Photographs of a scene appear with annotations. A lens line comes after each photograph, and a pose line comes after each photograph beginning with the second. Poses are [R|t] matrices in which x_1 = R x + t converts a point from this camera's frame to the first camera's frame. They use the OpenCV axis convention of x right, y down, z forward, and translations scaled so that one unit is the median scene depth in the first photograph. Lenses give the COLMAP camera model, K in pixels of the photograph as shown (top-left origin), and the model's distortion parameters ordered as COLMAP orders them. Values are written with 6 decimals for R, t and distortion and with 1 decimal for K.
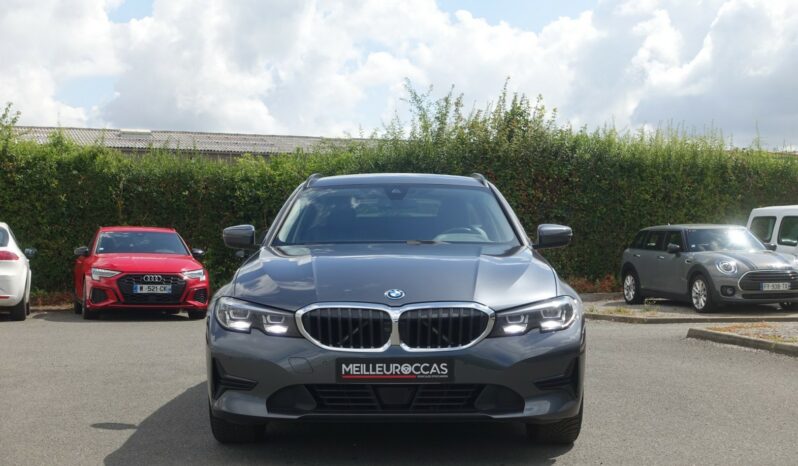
lens RADIAL K [[1198.4, 0, 399.0], [0, 1198.4, 233.0], [0, 0, 1]] dist [-0.035900, -0.045976]
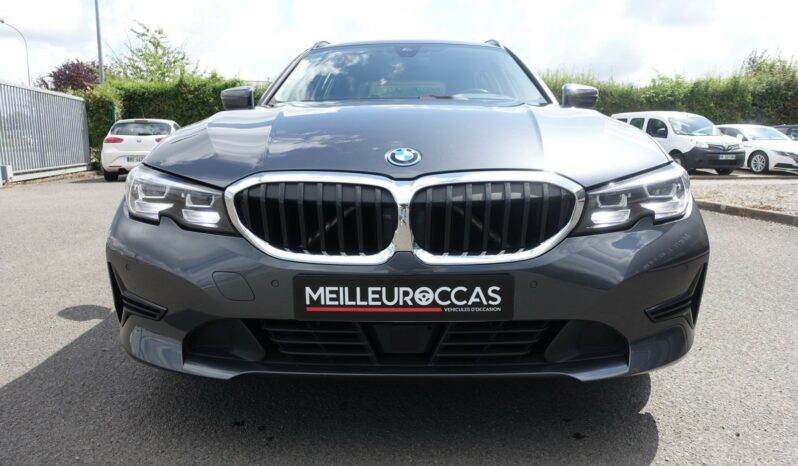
lens RADIAL K [[551.2, 0, 399.0], [0, 551.2, 233.0], [0, 0, 1]] dist [-0.003469, -0.001061]
pose [[0.999817, 0.001867, -0.019023, -0.000555], [0.001461, 0.984847, 0.173421, 0.042210], [0.019058, -0.173417, 0.984664, 0.751656]]
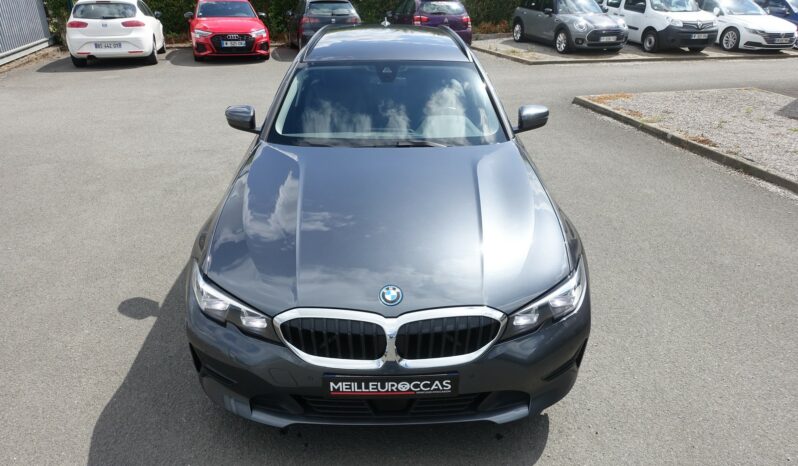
lens RADIAL K [[549.1, 0, 399.0], [0, 549.1, 233.0], [0, 0, 1]] dist [-0.005822, -0.001659]
pose [[0.999624, -0.004536, 0.027037, -0.007688], [-0.007732, 0.899532, 0.436787, -0.159452], [-0.026302, -0.436832, 0.899159, 0.680558]]
